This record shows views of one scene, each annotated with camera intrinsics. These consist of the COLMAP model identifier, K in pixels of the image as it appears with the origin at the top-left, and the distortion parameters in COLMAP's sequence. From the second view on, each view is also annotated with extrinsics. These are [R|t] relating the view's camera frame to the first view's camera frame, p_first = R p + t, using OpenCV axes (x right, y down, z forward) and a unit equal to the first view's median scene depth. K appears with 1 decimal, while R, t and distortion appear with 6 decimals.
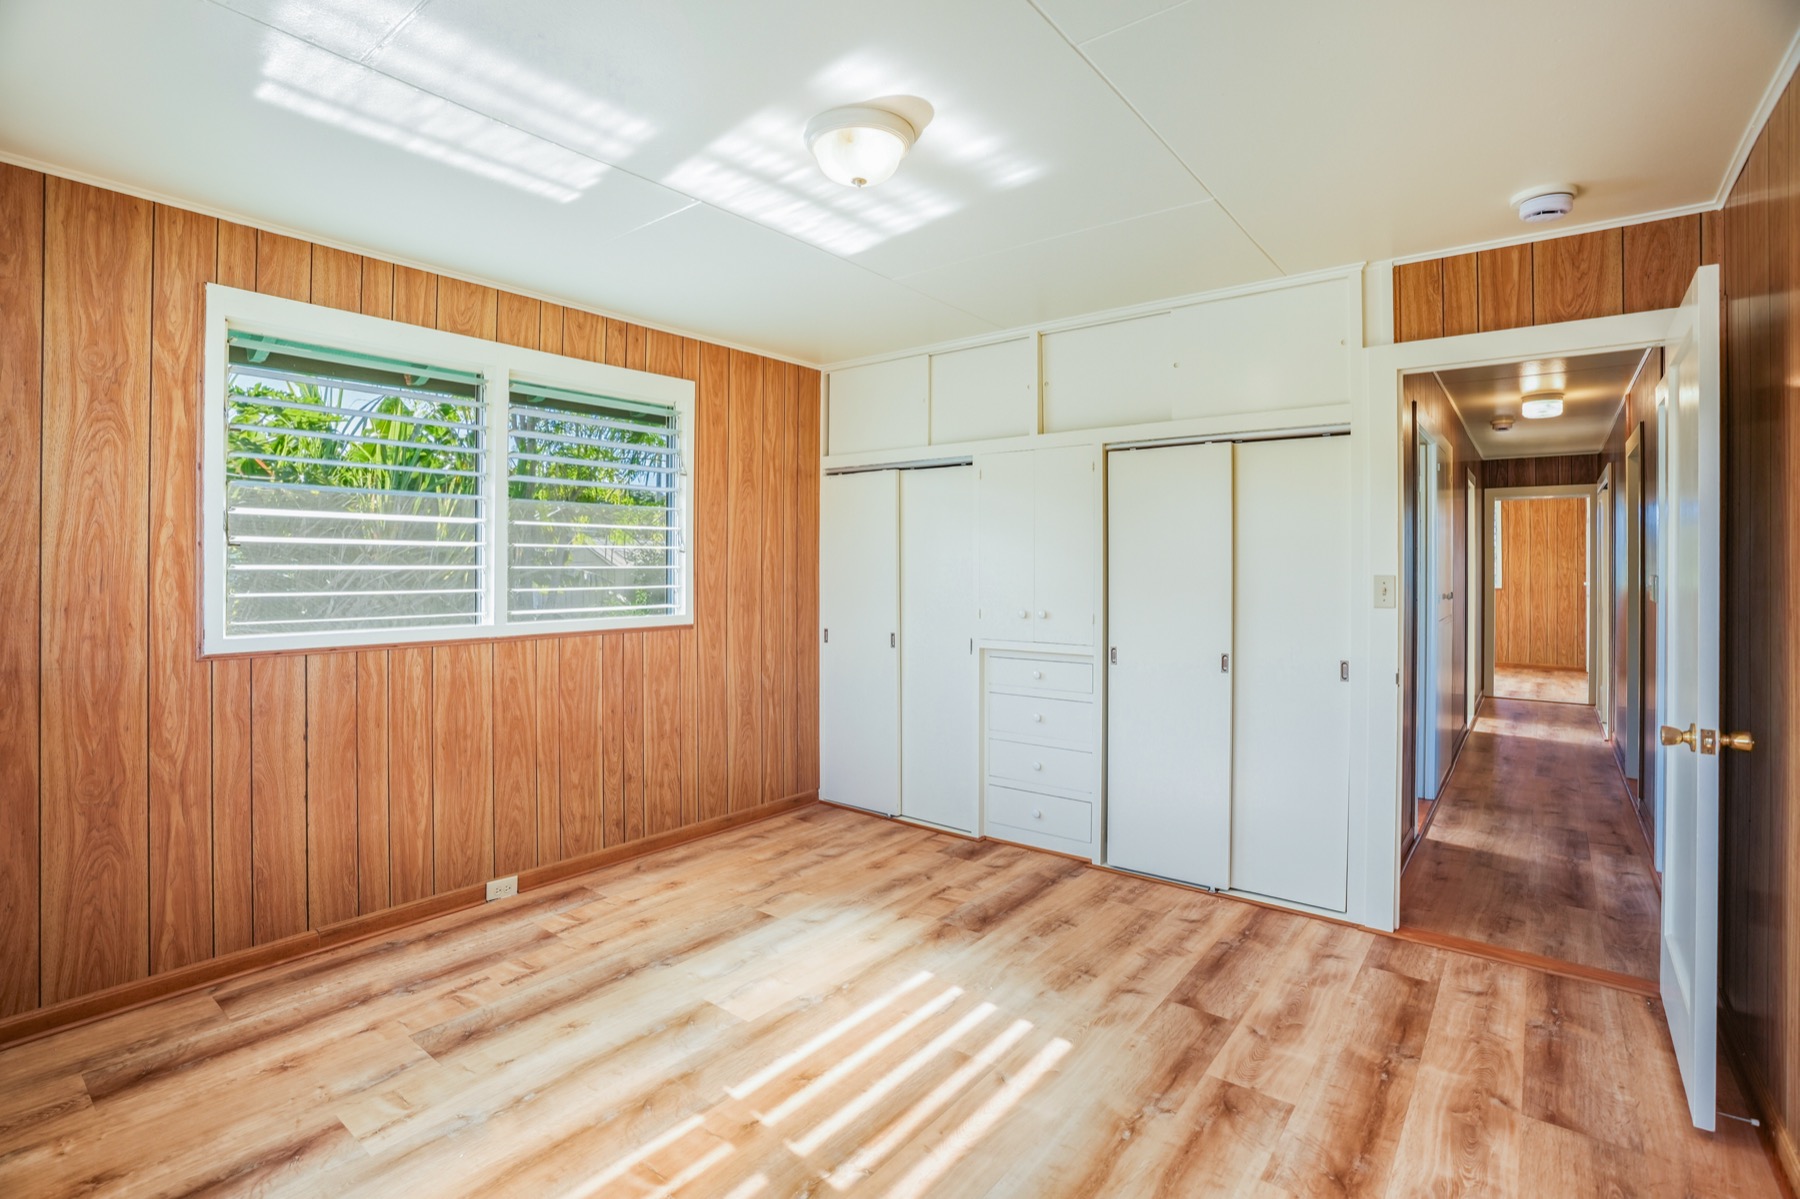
lens RADIAL K [[829.9, 0, 896.2], [0, 829.9, 572.2], [0, 0, 1]] dist [-0.037724, 0.009574]
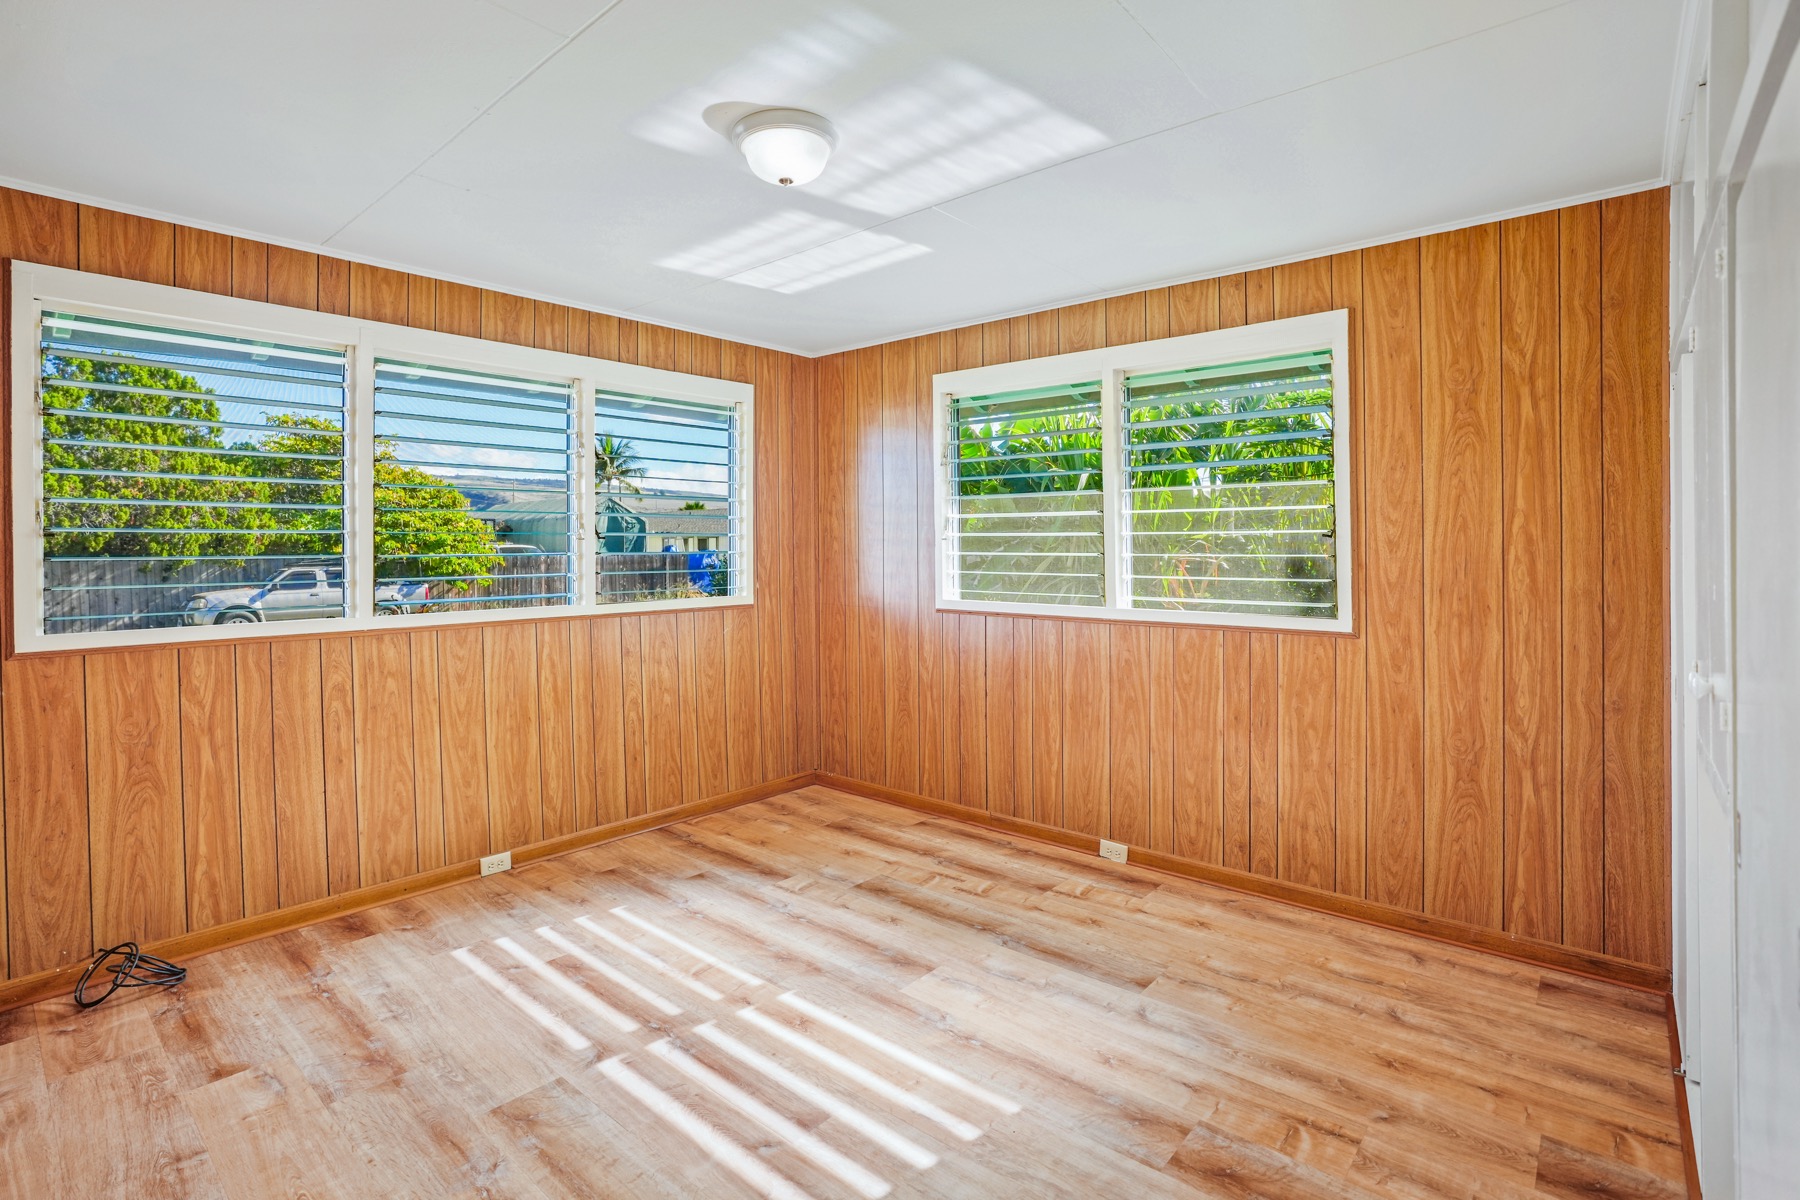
lens RADIAL K [[849.9, 0, 899.0], [0, 849.9, 573.0], [0, 0, 1]] dist [-0.110912, 0.047676]
pose [[-0.030006, 0.024946, -0.999238, 0.606522], [-0.009028, 0.999641, 0.025227, -0.007257], [0.999509, 0.009778, -0.029770, 0.724621]]
